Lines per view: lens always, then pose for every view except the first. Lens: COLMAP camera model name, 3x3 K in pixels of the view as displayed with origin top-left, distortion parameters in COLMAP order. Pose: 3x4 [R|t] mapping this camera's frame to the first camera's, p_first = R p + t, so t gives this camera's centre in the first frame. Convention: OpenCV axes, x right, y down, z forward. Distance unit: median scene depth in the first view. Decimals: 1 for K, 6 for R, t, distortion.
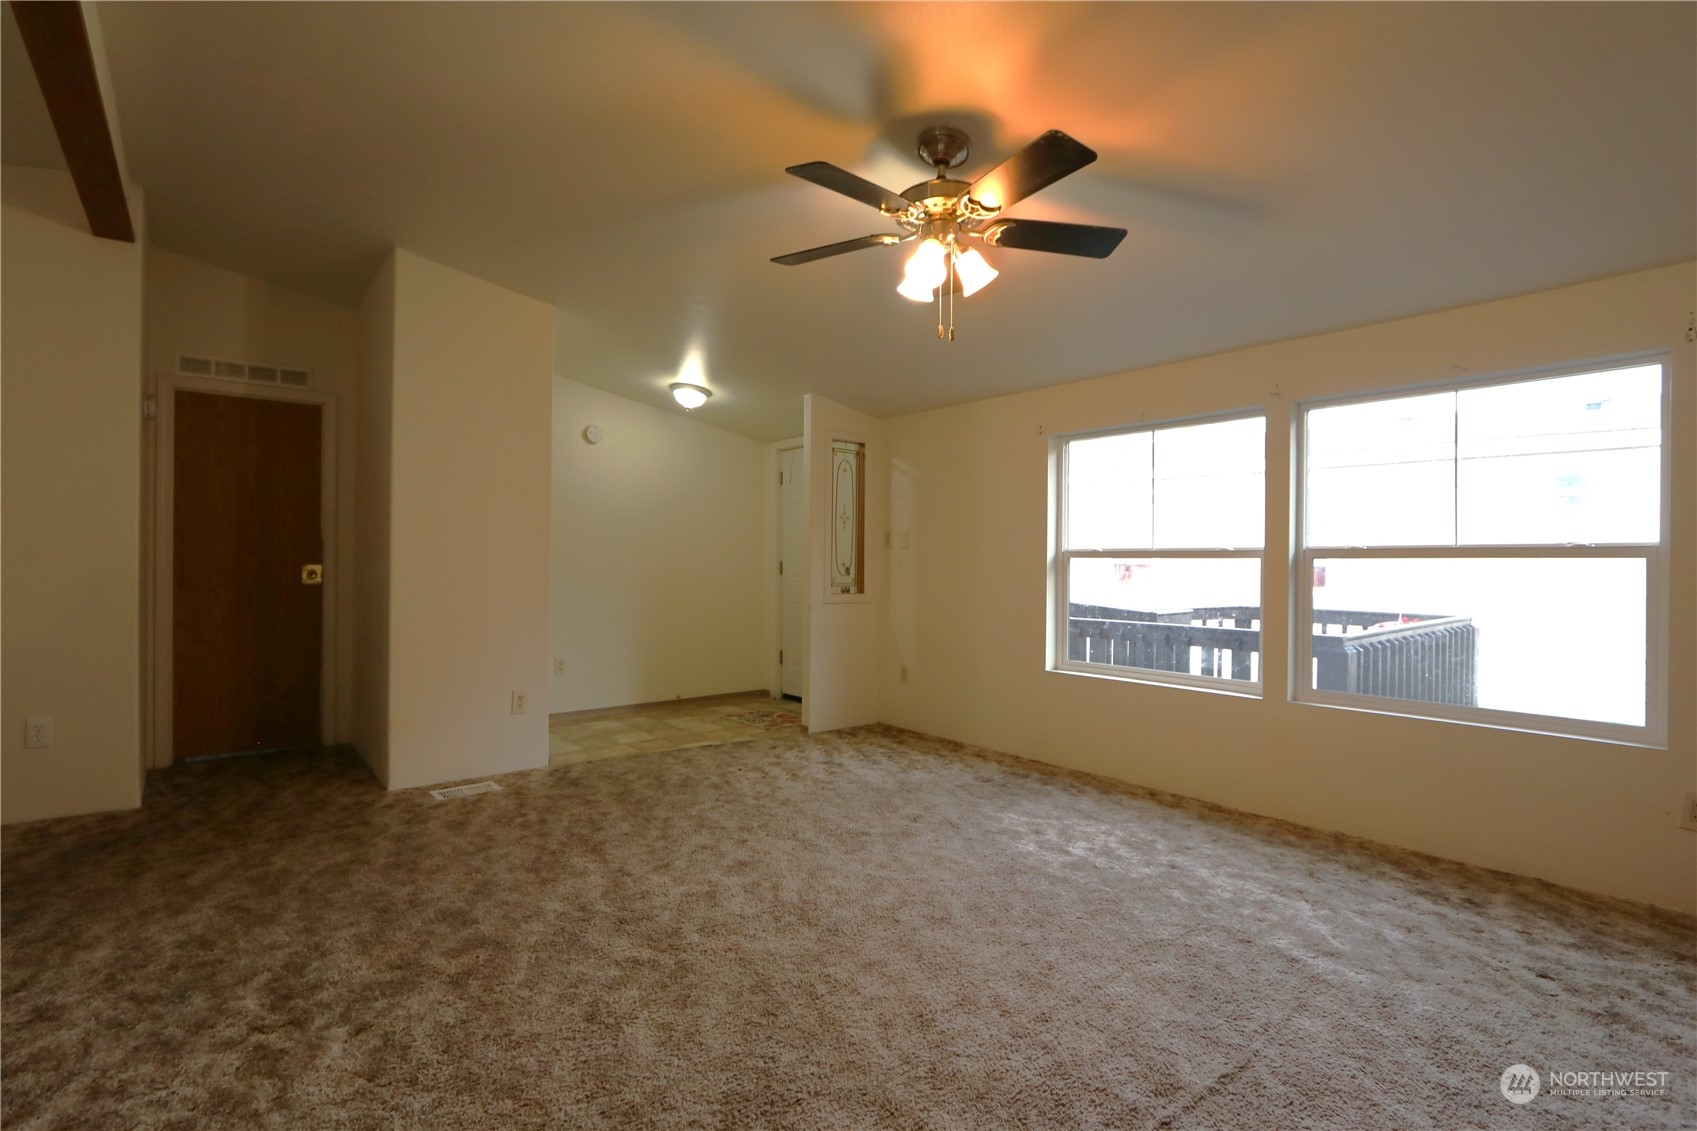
lens RADIAL K [[779.0, 0, 814.2], [0, 779.0, 563.5], [0, 0, 1]] dist [-0.017495, 0.000567]
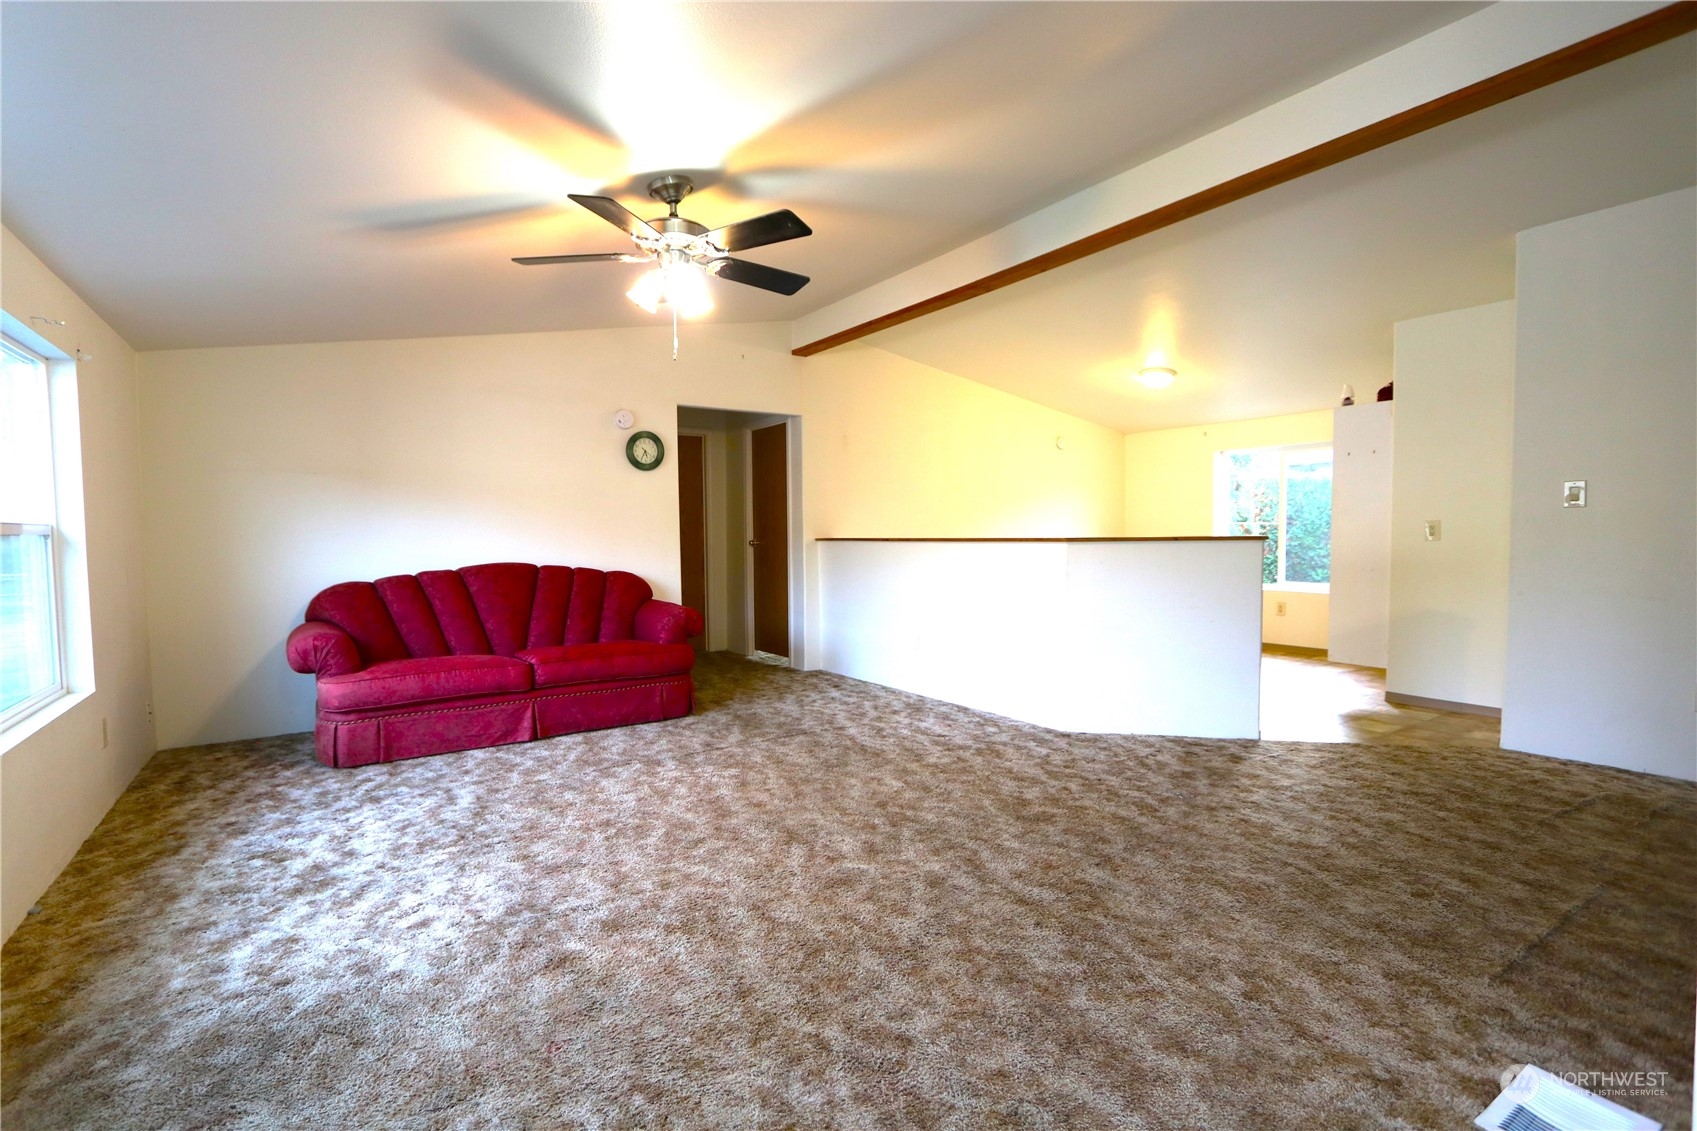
lens RADIAL K [[781.7, 0, 820.4], [0, 781.7, 564.7], [0, 0, 1]] dist [-0.014914, 0.001153]
pose [[-0.994863, 0.002066, 0.101211, -0.143704], [0.006523, 0.999023, 0.043718, -0.005079], [-0.101021, 0.044154, -0.993904, 1.723215]]
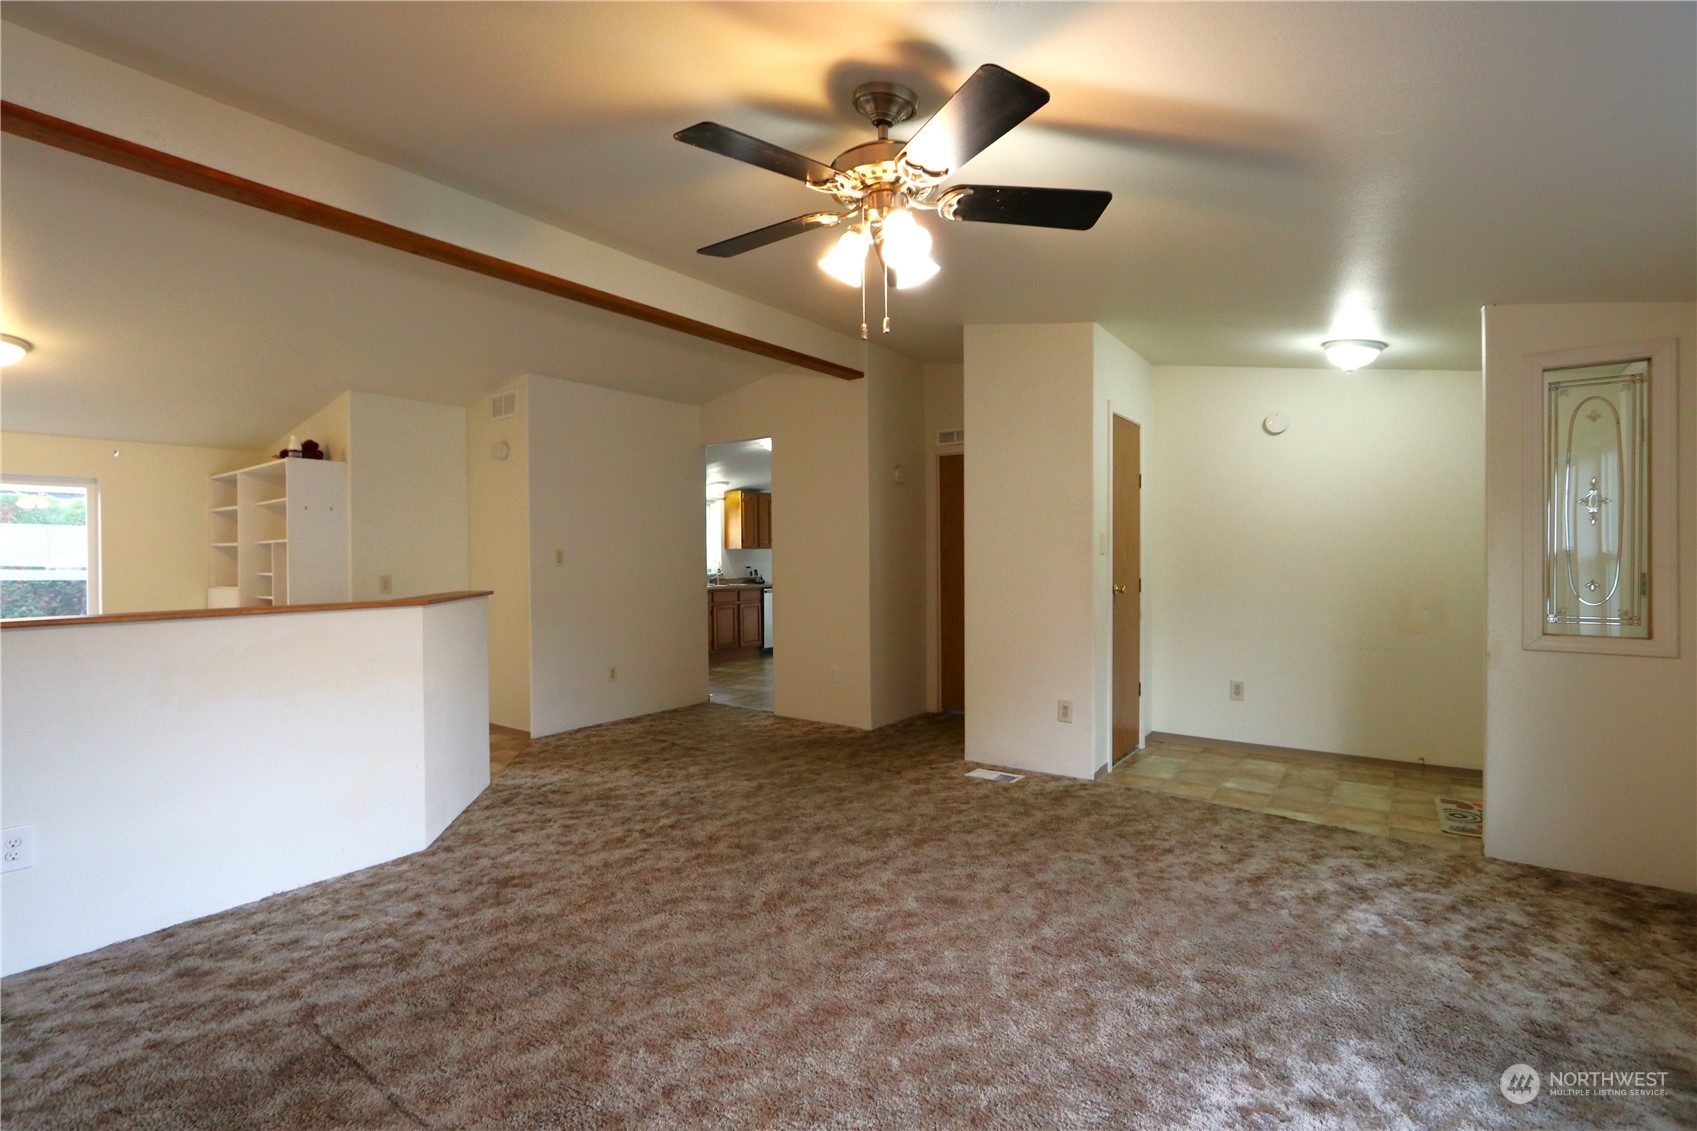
lens RADIAL K [[772.2, 0, 819.1], [0, 772.2, 566.0], [0, 0, 1]] dist [-0.016303, 0.000734]
pose [[0.251333, -0.000515, -0.967901, 0.744185], [0.011217, 0.999934, 0.002380, -0.033926], [0.967836, -0.011455, 0.251322, 0.562665]]
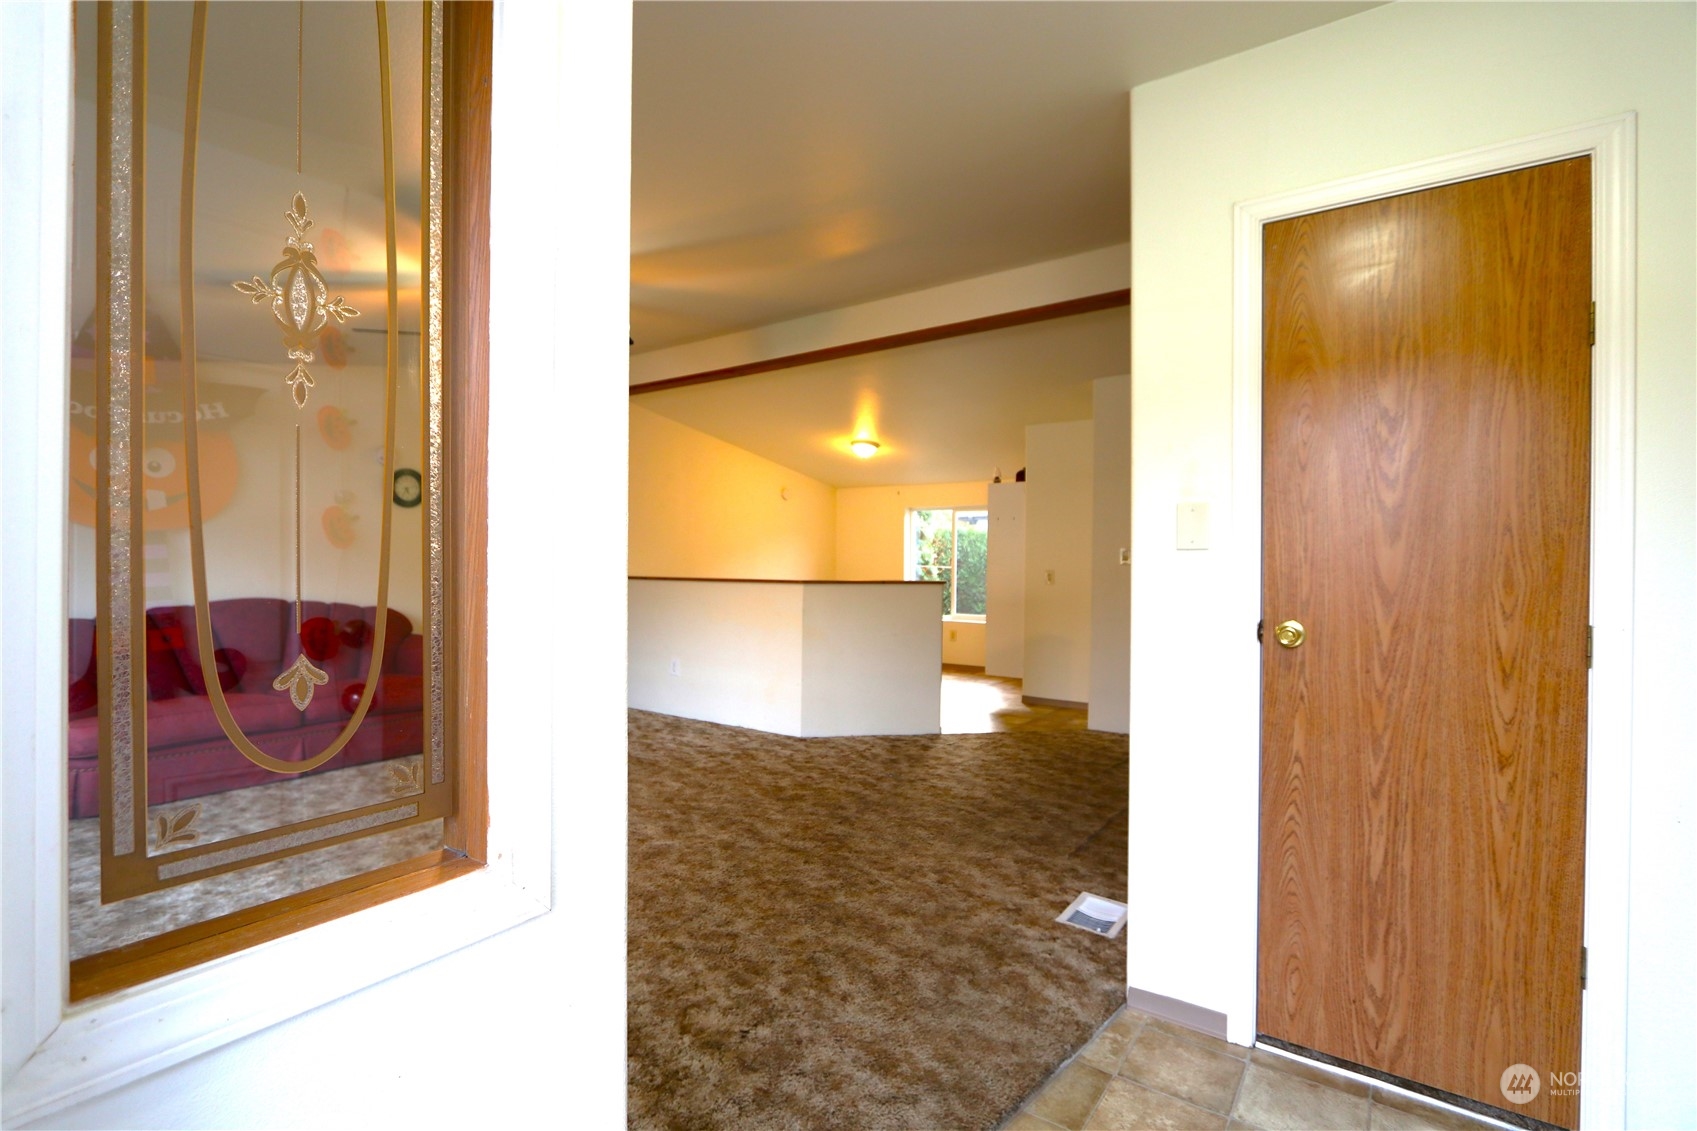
lens RADIAL K [[781.7, 0, 820.4], [0, 781.7, 564.7], [0, 0, 1]] dist [-0.014914, 0.001153]
pose [[-0.964384, -0.012802, -0.264197, -0.015754], [-0.013883, 0.999901, 0.002226, -0.028670], [0.264142, 0.005814, -0.964466, 1.981699]]
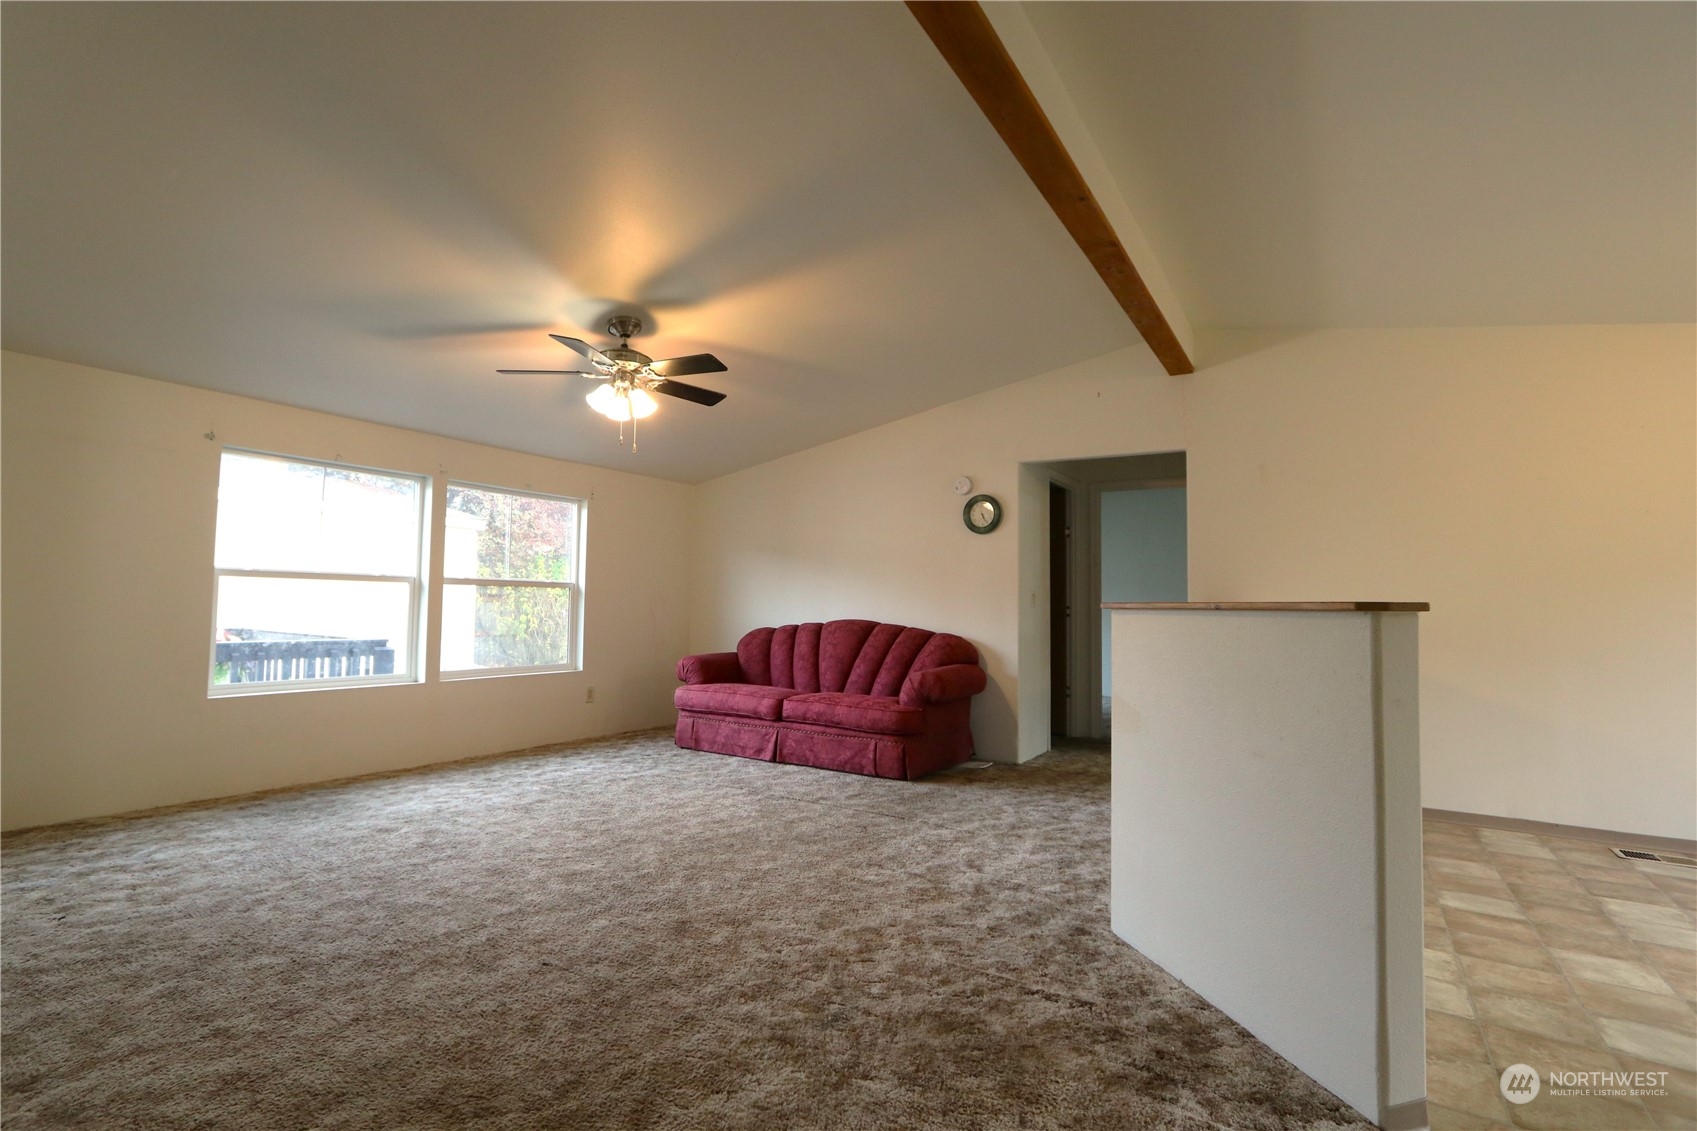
lens RADIAL K [[781.7, 0, 820.4], [0, 781.7, 564.7], [0, 0, 1]] dist [-0.014914, 0.001153]
pose [[-0.307423, 0.038948, 0.950775, -1.145070], [-0.018061, 0.998743, -0.046753, 0.014528], [-0.951401, -0.031545, -0.306334, 0.856172]]
